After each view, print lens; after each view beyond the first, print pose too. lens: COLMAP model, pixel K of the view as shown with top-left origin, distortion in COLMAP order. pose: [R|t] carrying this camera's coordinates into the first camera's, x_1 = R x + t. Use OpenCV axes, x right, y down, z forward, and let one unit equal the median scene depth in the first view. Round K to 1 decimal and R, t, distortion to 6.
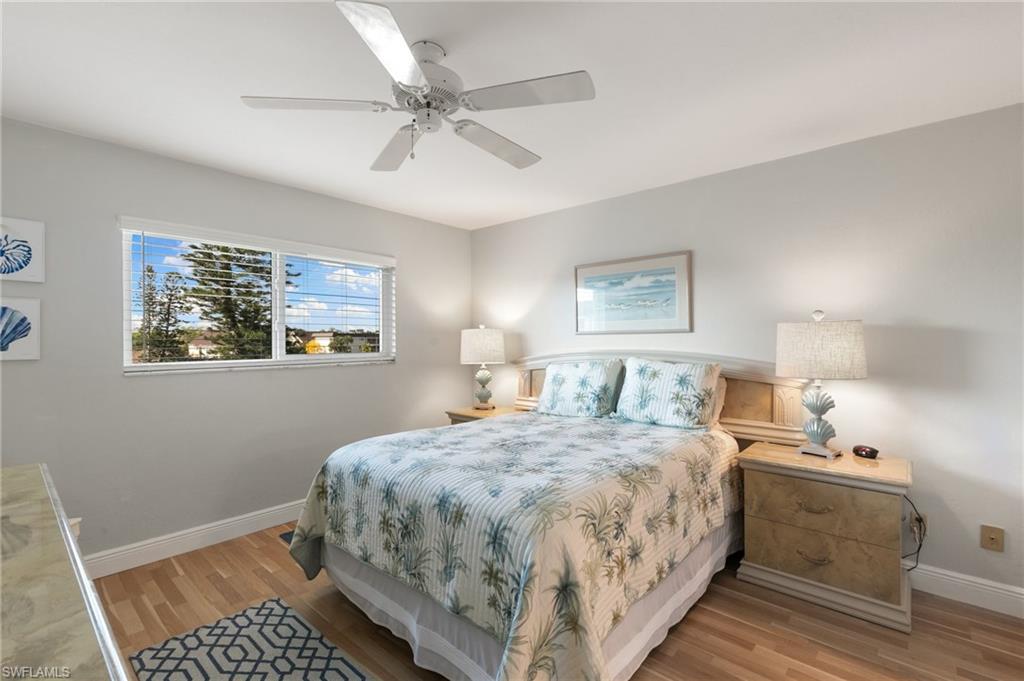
lens RADIAL K [[456.3, 0, 511.5], [0, 456.3, 339.9], [0, 0, 1]] dist [0.012068, -0.003661]
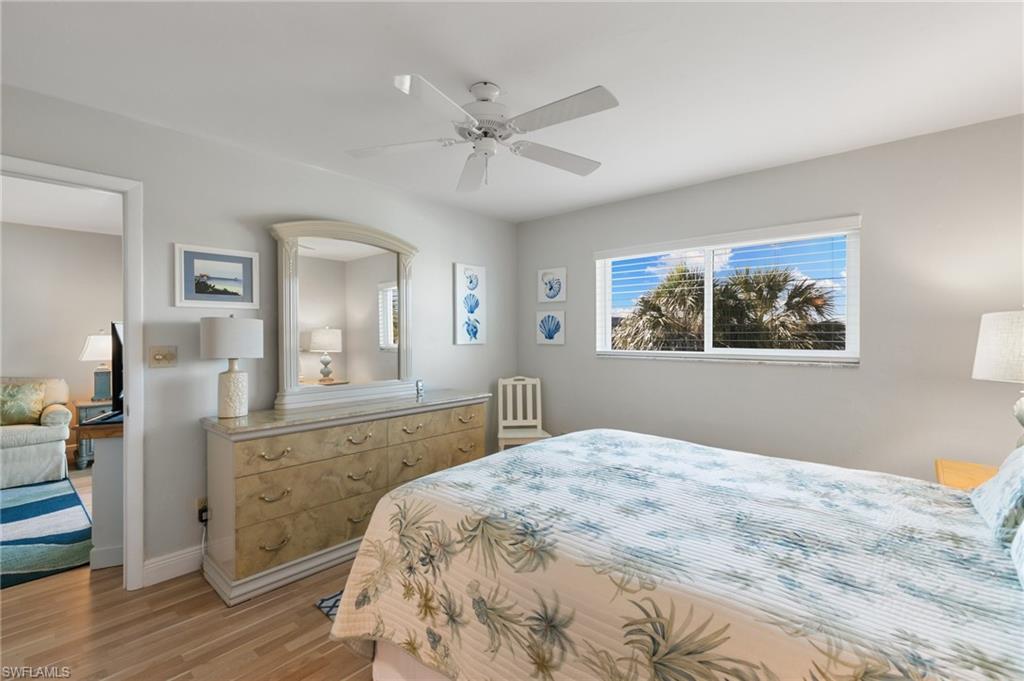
lens RADIAL K [[456.3, 0, 510.5], [0, 456.3, 337.2], [0, 0, 1]] dist [0.012068, -0.003661]
pose [[0.004186, 0.009294, -0.999948, 0.932169], [0.001764, 0.999955, 0.009301, -0.003237], [0.999990, -0.001803, 0.004169, 0.990292]]
